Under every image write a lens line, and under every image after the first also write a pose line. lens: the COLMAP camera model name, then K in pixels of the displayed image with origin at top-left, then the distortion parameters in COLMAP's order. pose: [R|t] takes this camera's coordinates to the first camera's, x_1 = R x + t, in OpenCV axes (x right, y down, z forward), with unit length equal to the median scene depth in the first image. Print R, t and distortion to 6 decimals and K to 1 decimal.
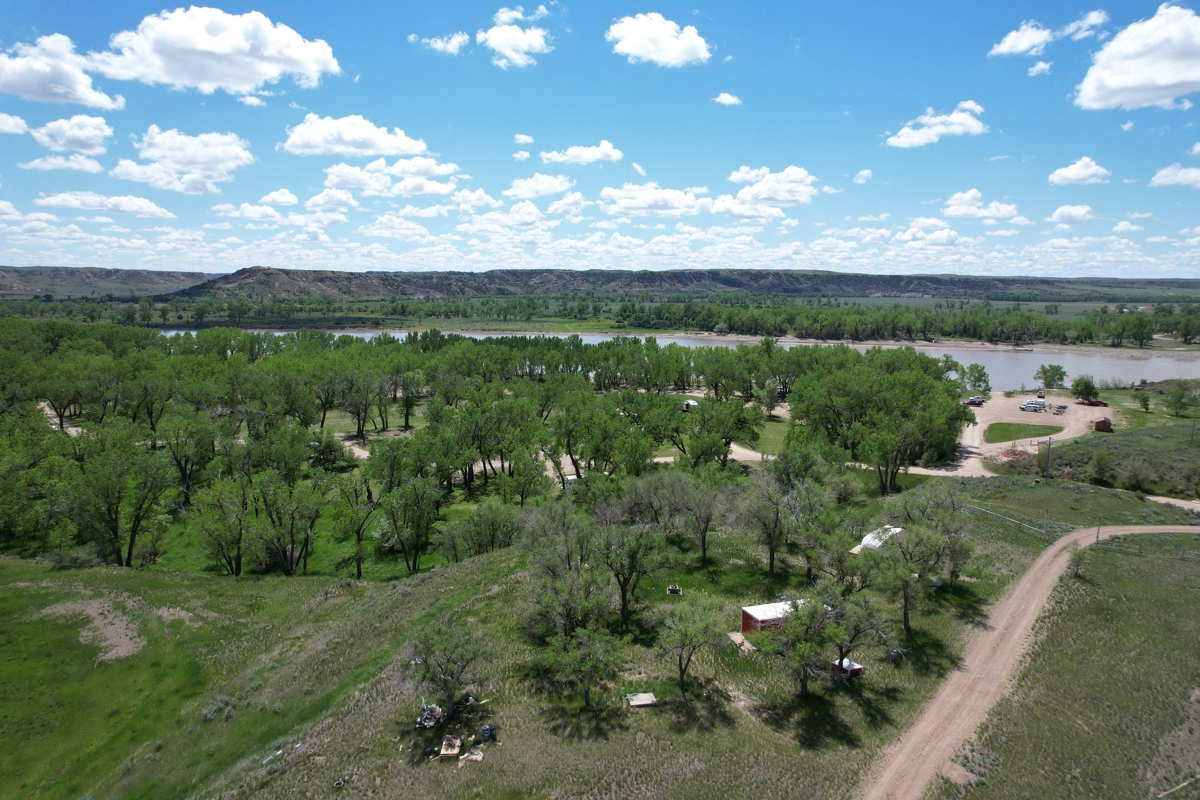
lens RADIAL K [[767.0, 0, 605.4], [0, 767.0, 399.6], [0, 0, 1]] dist [-0.079380, 0.070599]
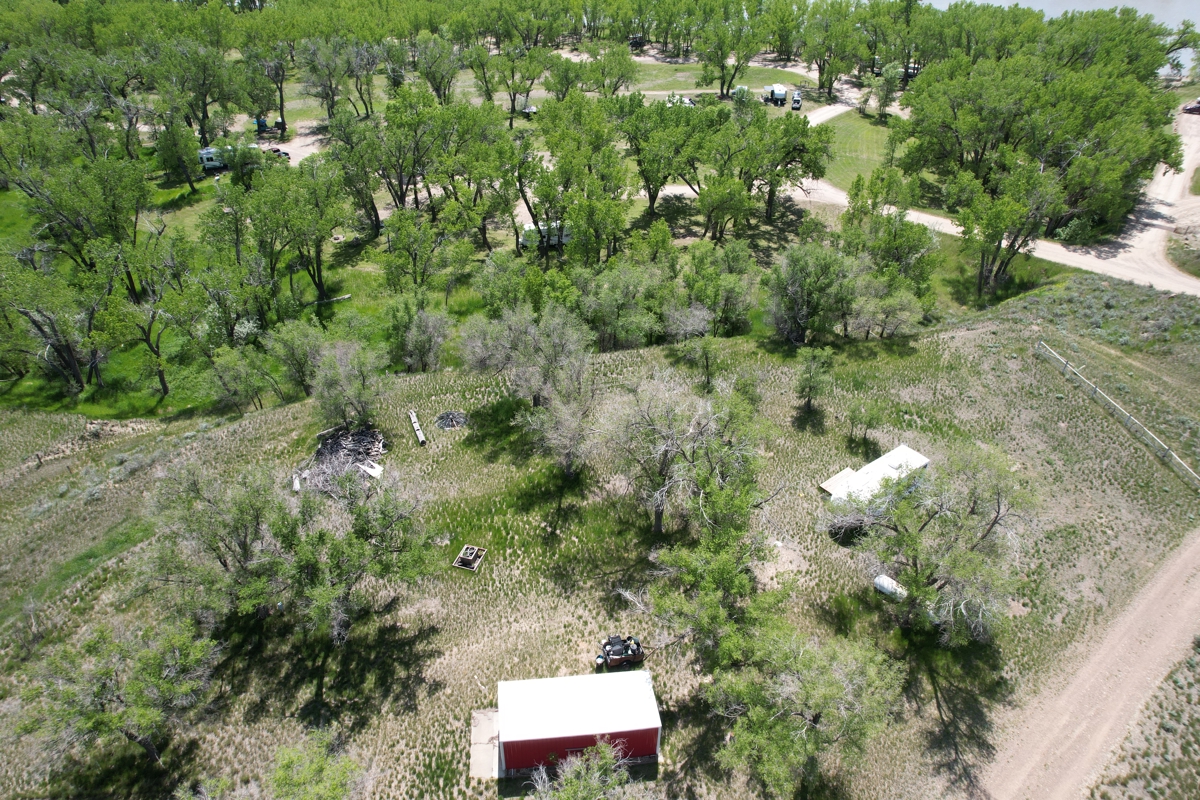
lens RADIAL K [[767.0, 0, 606.3], [0, 767.0, 400.5], [0, 0, 1]] dist [-0.079380, 0.070599]
pose [[0.981867, 0.108037, -0.155773, 0.131657], [-0.028661, 0.896867, 0.441371, -0.060106], [0.187392, -0.428903, 0.883700, 0.261220]]
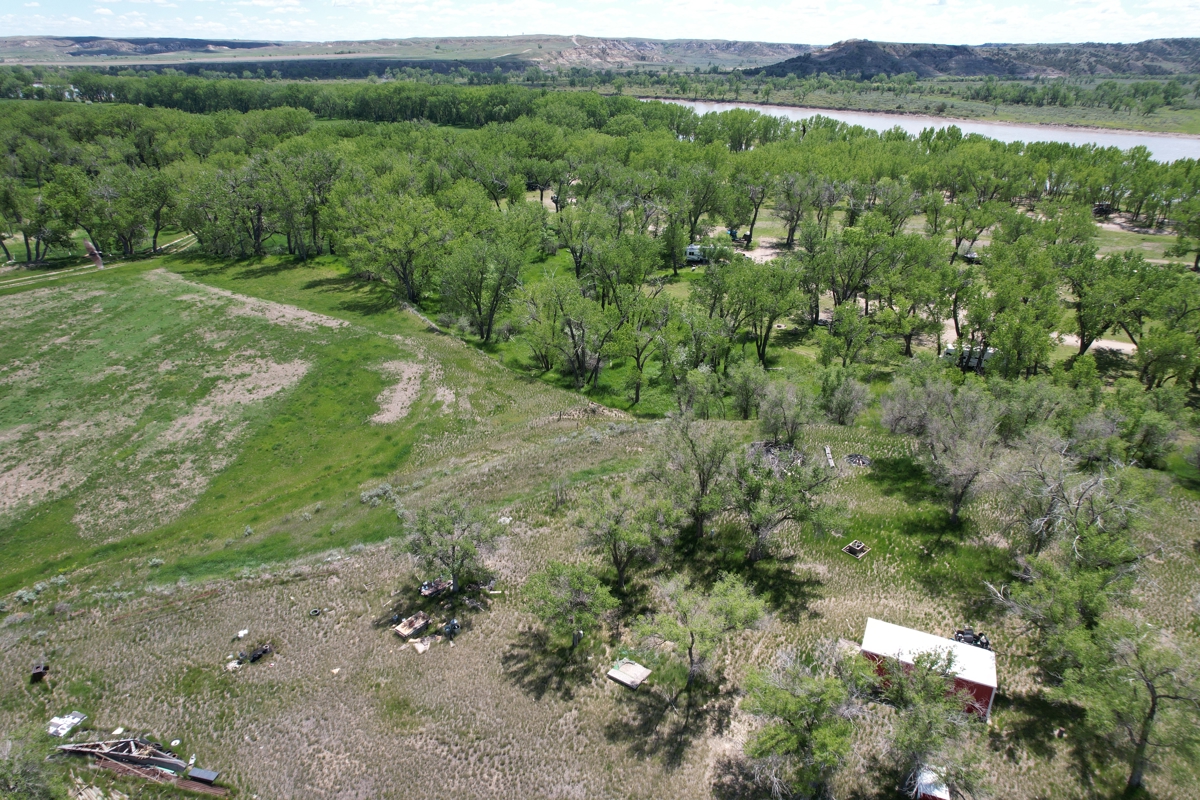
lens RADIAL K [[767.0, 0, 604.3], [0, 767.0, 394.3], [0, 0, 1]] dist [-0.079380, 0.070599]
pose [[0.740485, 0.272448, -0.614373, 0.154238], [-0.098318, 0.948225, 0.301997, -0.043982], [0.664843, -0.163220, 0.728933, 0.153923]]
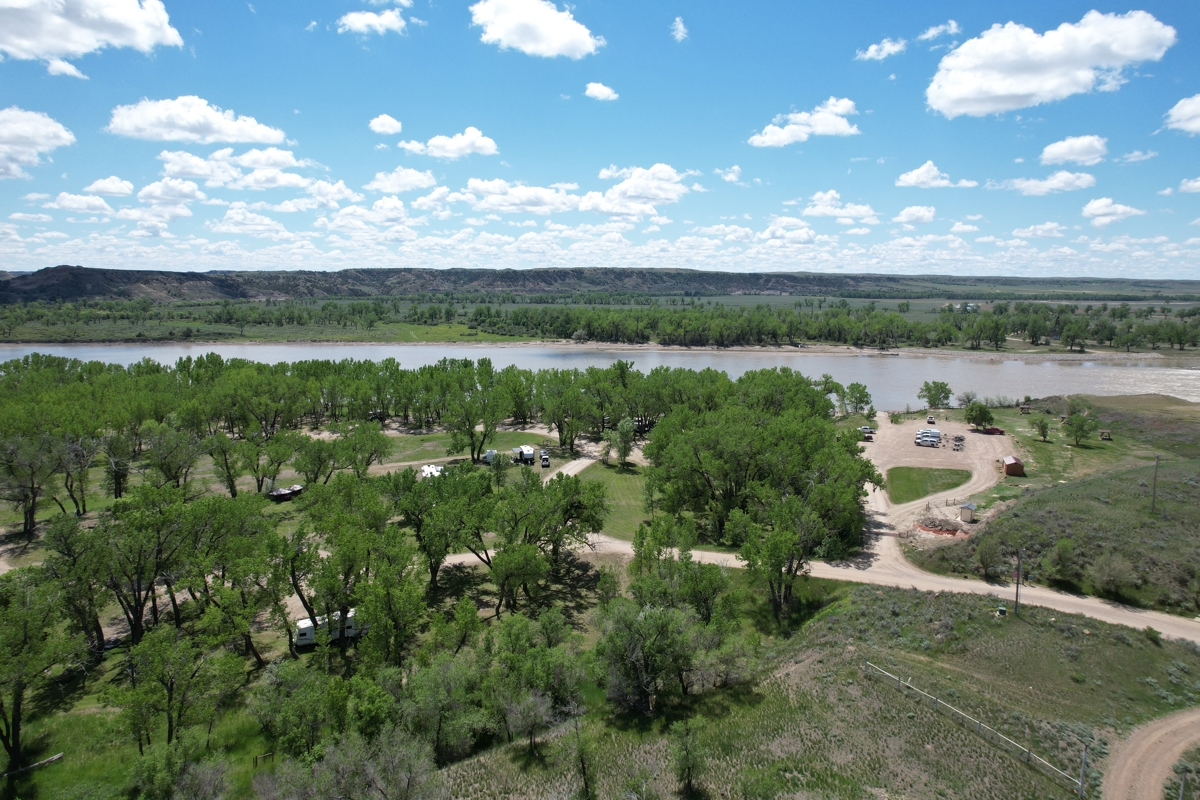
lens RADIAL K [[767.0, 0, 607.0], [0, 767.0, 400.4], [0, 0, 1]] dist [-0.079380, 0.070599]
pose [[0.985023, -0.028178, 0.170103, 0.085304], [0.027501, 0.999602, 0.006335, -0.067987], [-0.170214, -0.001563, 0.985406, 0.289217]]
